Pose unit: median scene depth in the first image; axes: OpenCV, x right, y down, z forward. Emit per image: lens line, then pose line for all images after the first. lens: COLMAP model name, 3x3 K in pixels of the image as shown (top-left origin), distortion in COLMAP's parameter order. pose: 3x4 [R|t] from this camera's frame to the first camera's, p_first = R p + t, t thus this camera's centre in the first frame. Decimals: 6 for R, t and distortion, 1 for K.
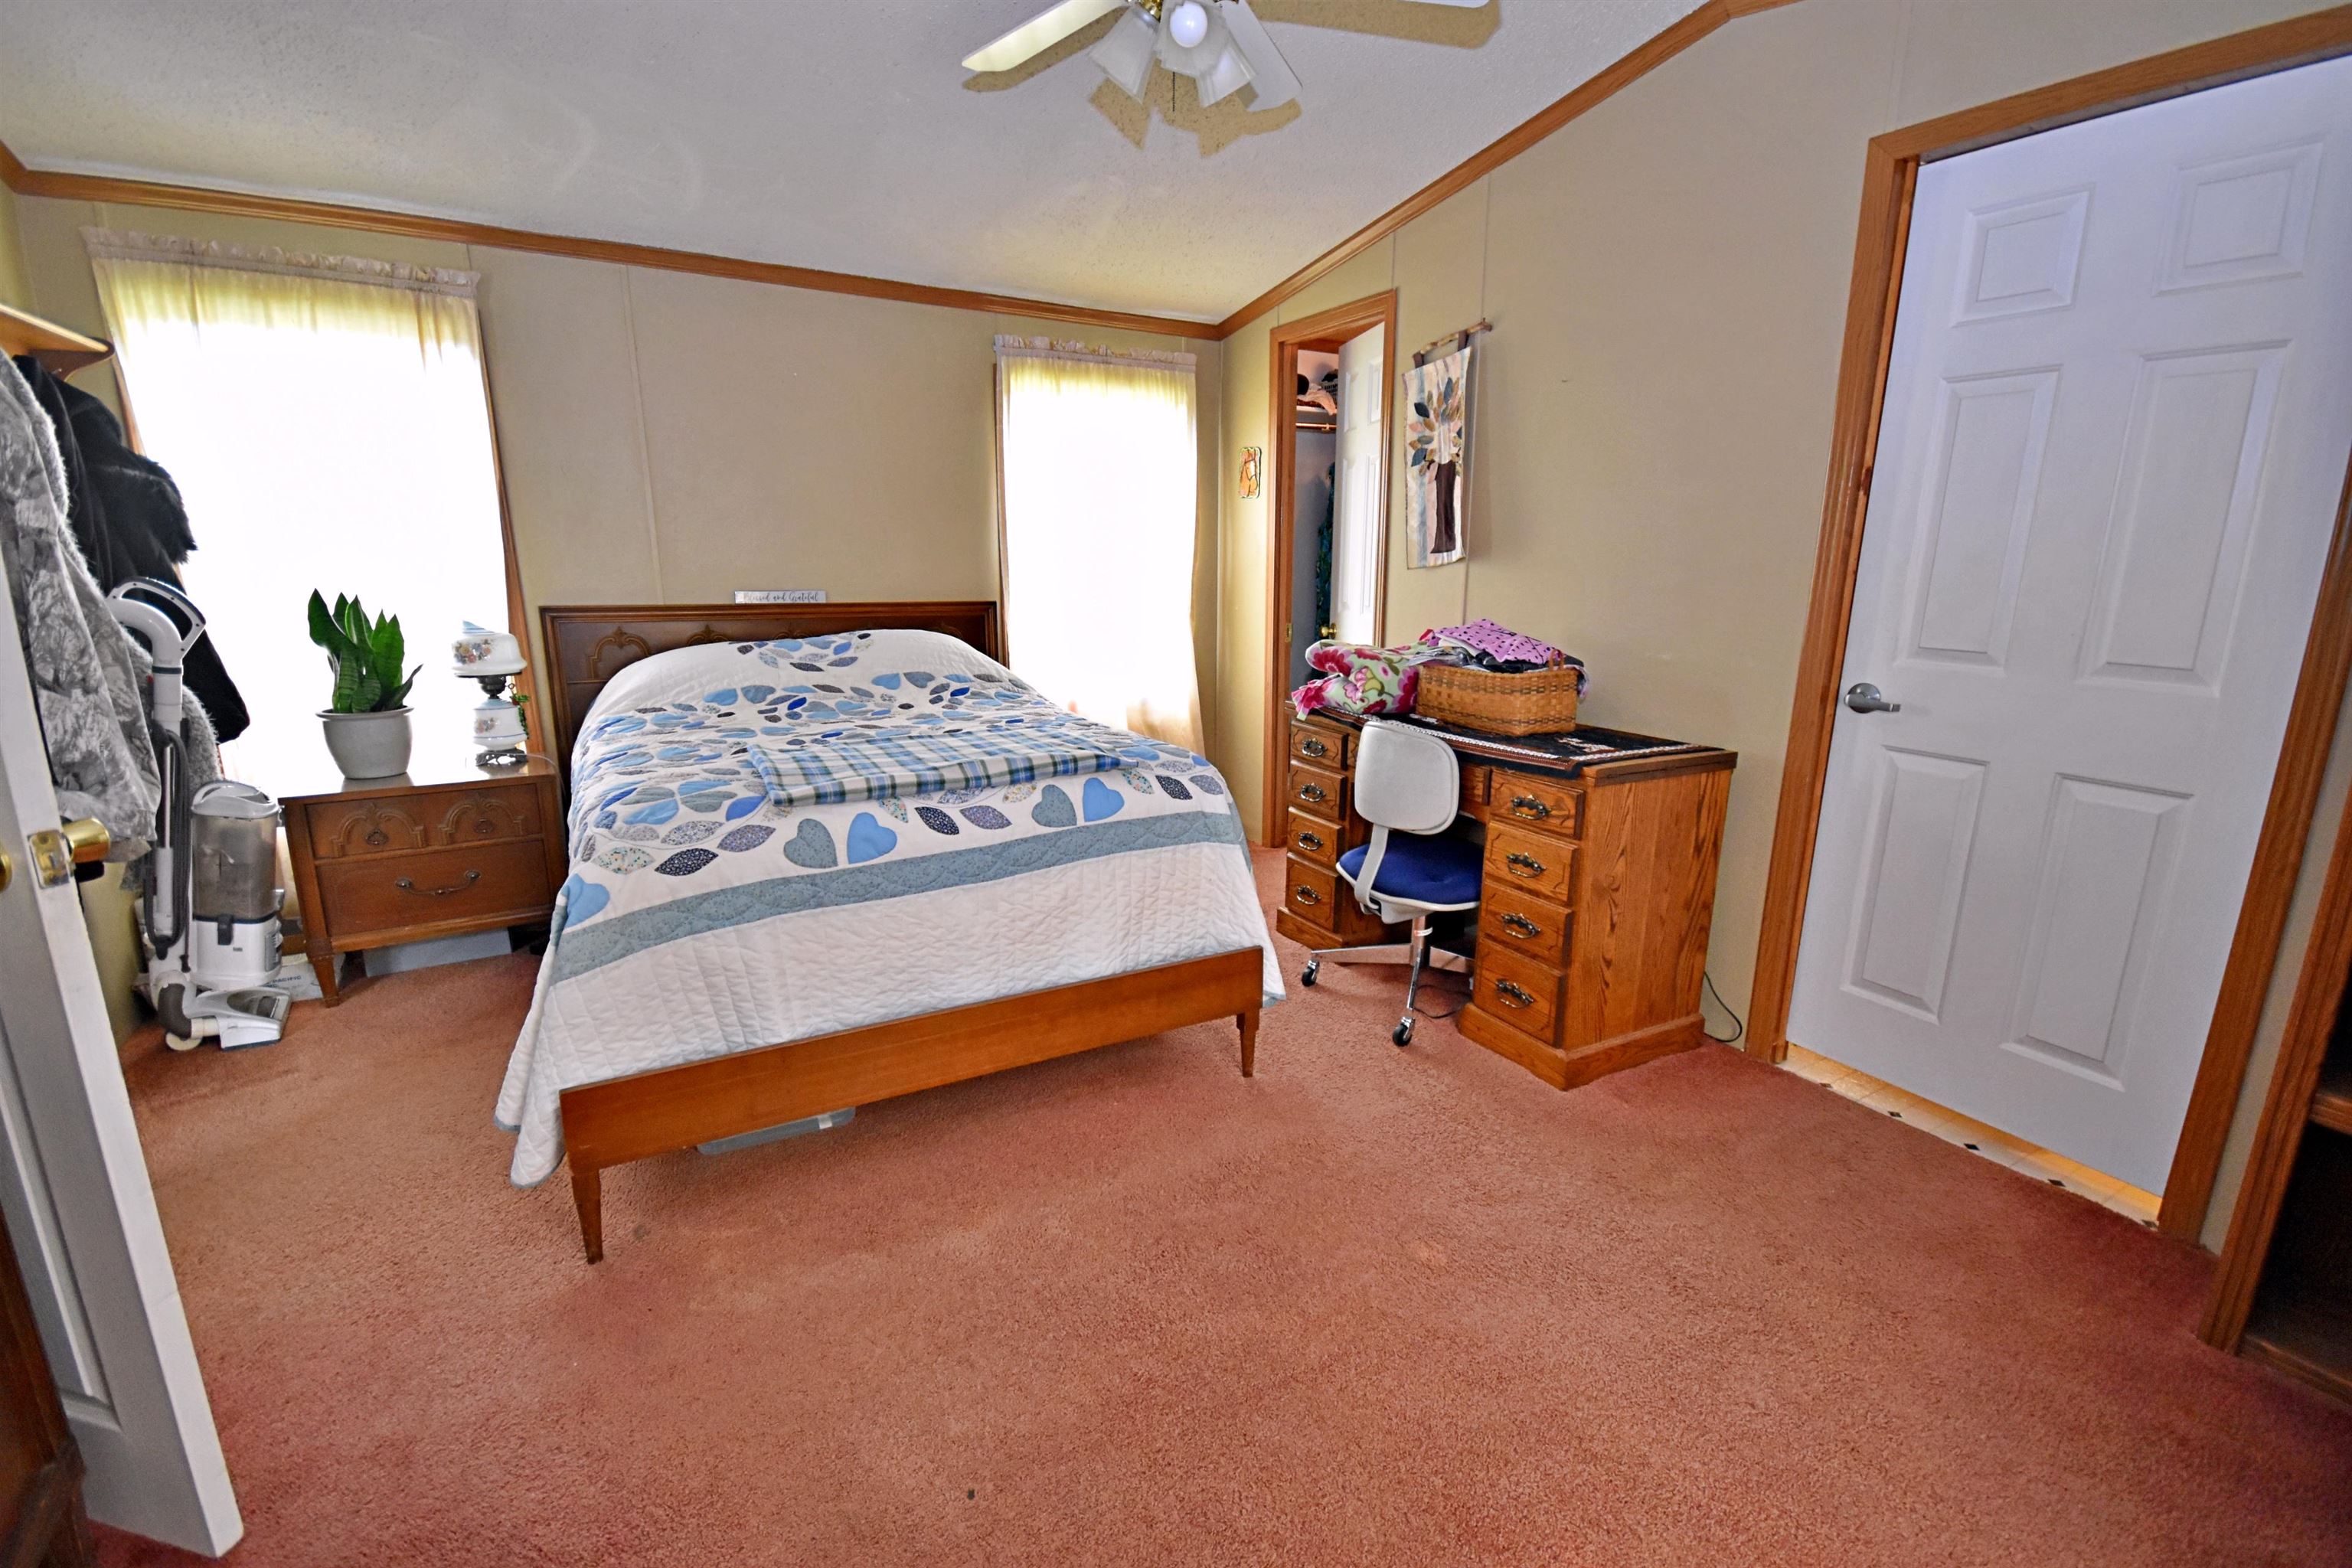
lens RADIAL K [[1028.4, 0, 1179.8], [0, 1028.4, 785.4], [0, 0, 1]] dist [0.015339, -0.014132]
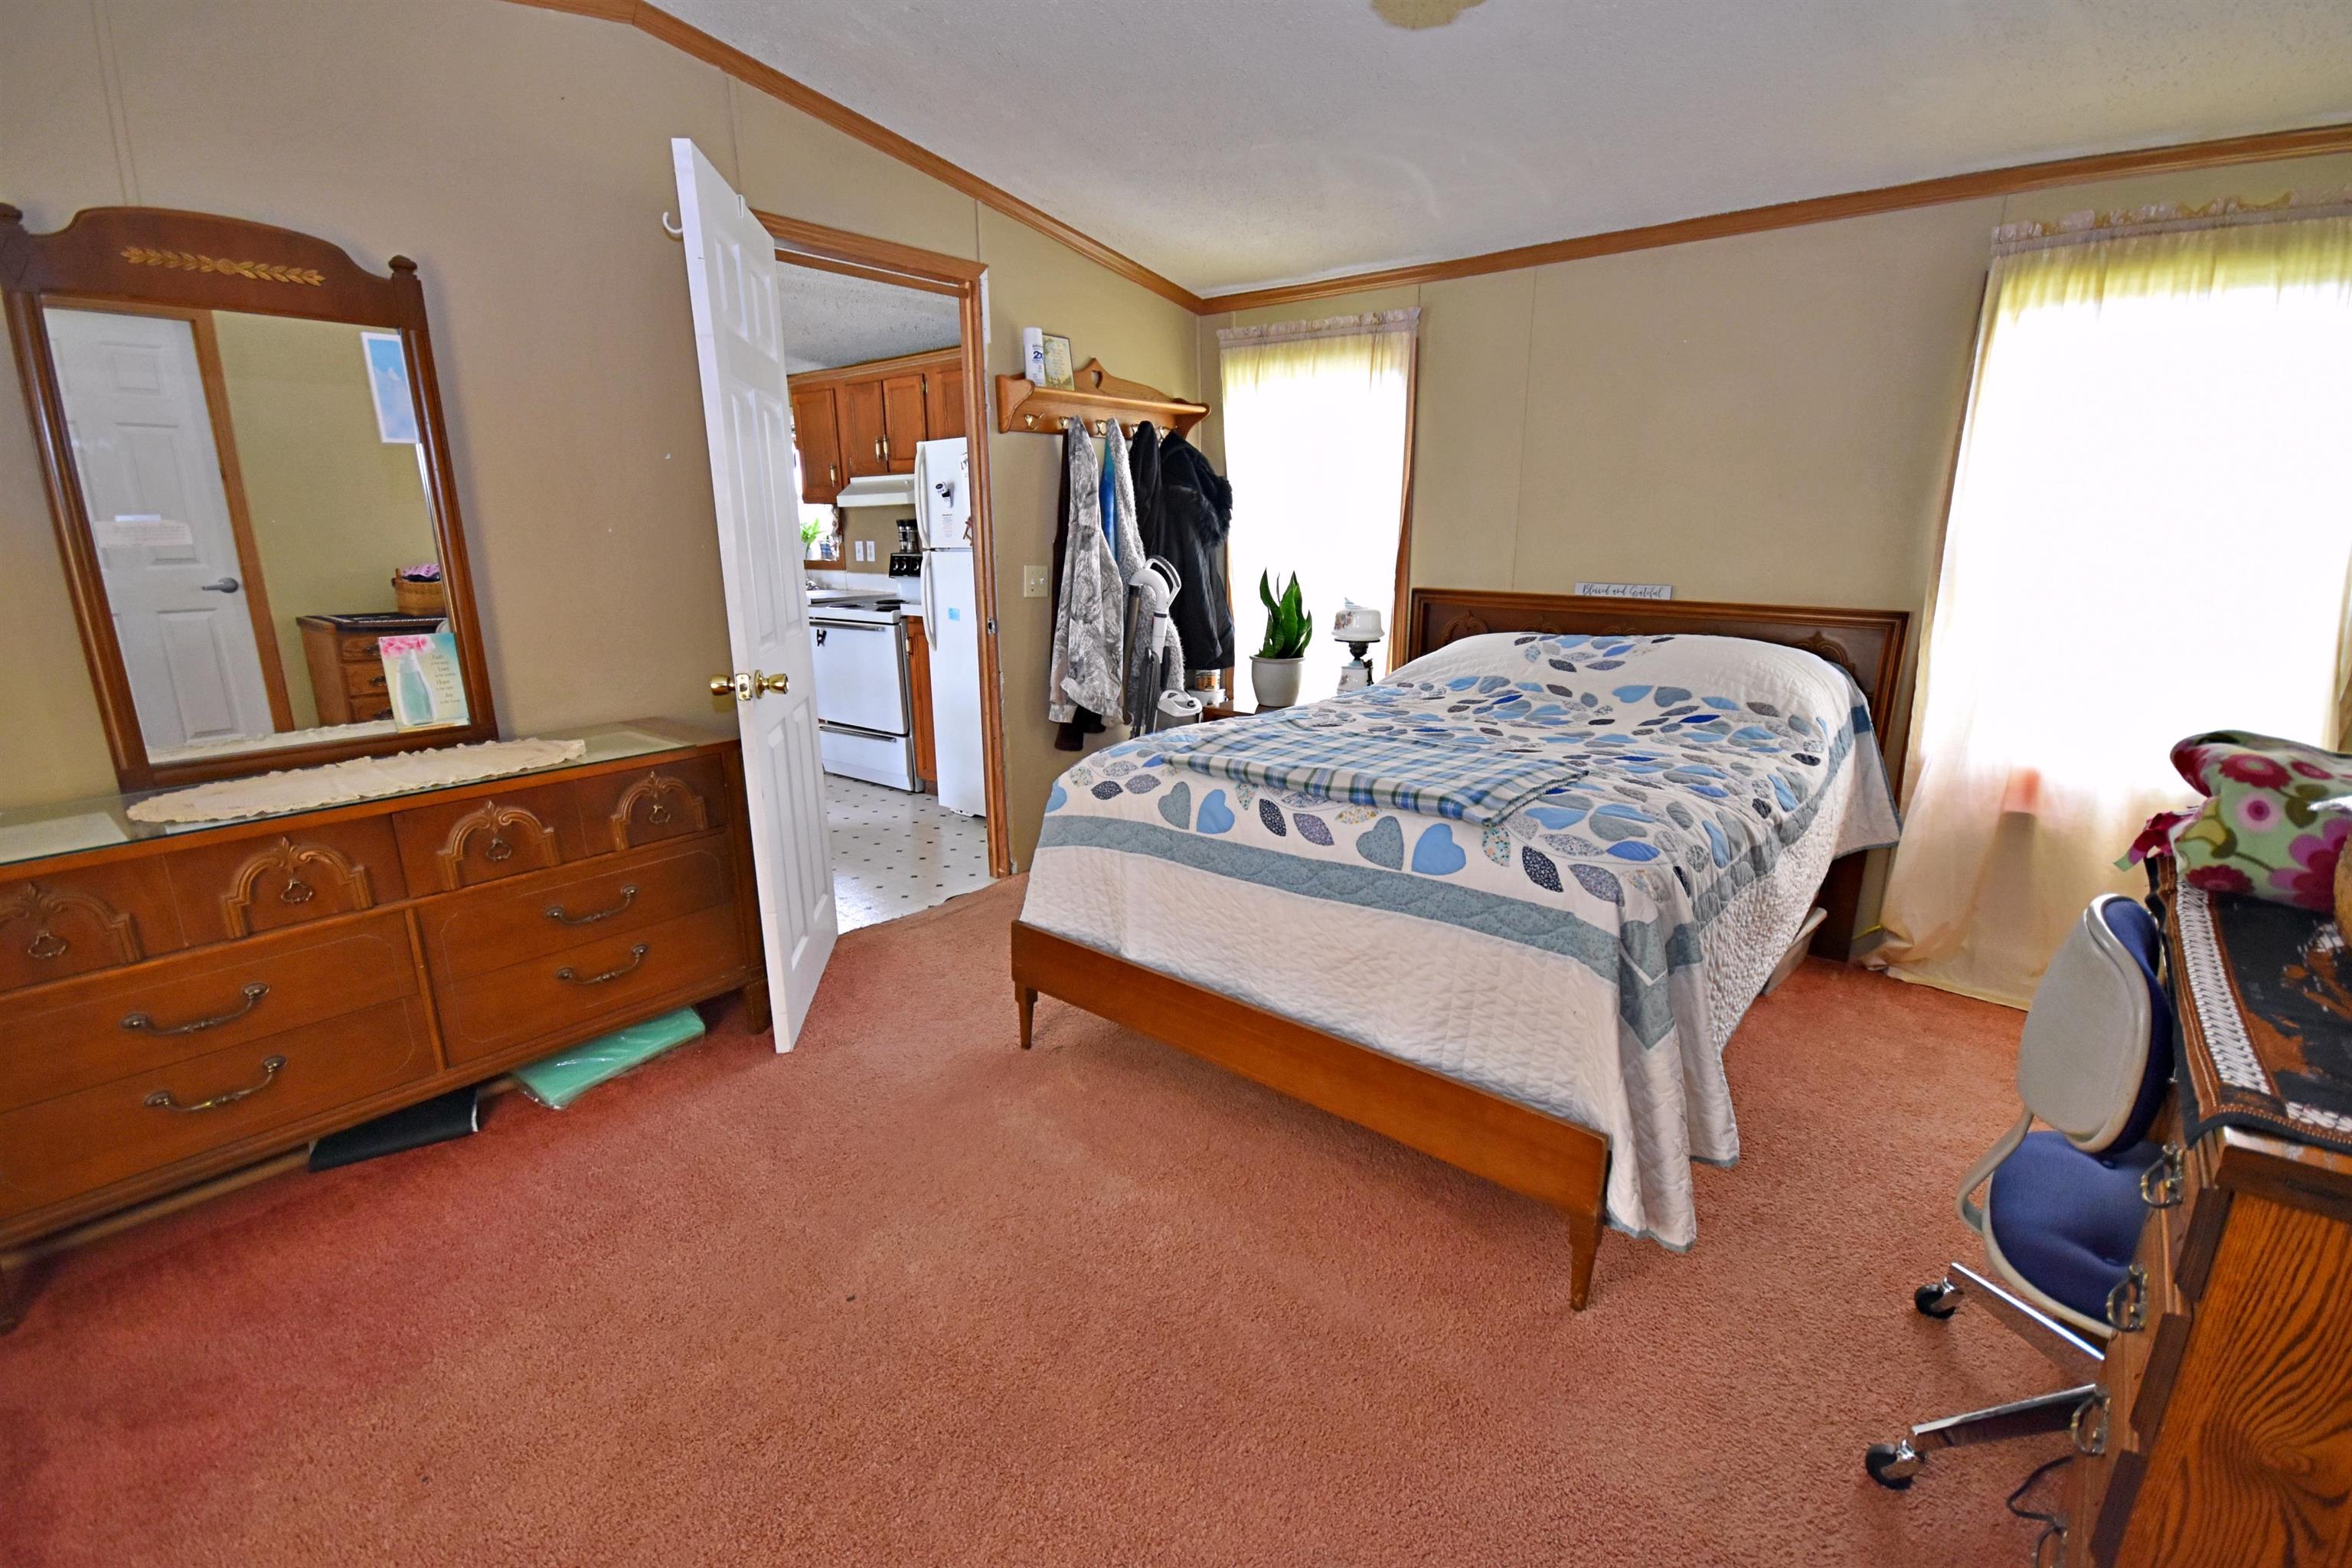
lens RADIAL K [[1018.6, 0, 1176.0], [0, 1018.6, 784.0], [0, 0, 1]] dist [0.012271, -0.000162]
pose [[0.364460, 0.222298, -0.904297, 0.585017], [-0.208859, 0.965863, 0.153256, -0.122221], [0.907495, 0.133015, 0.398447, 0.495859]]
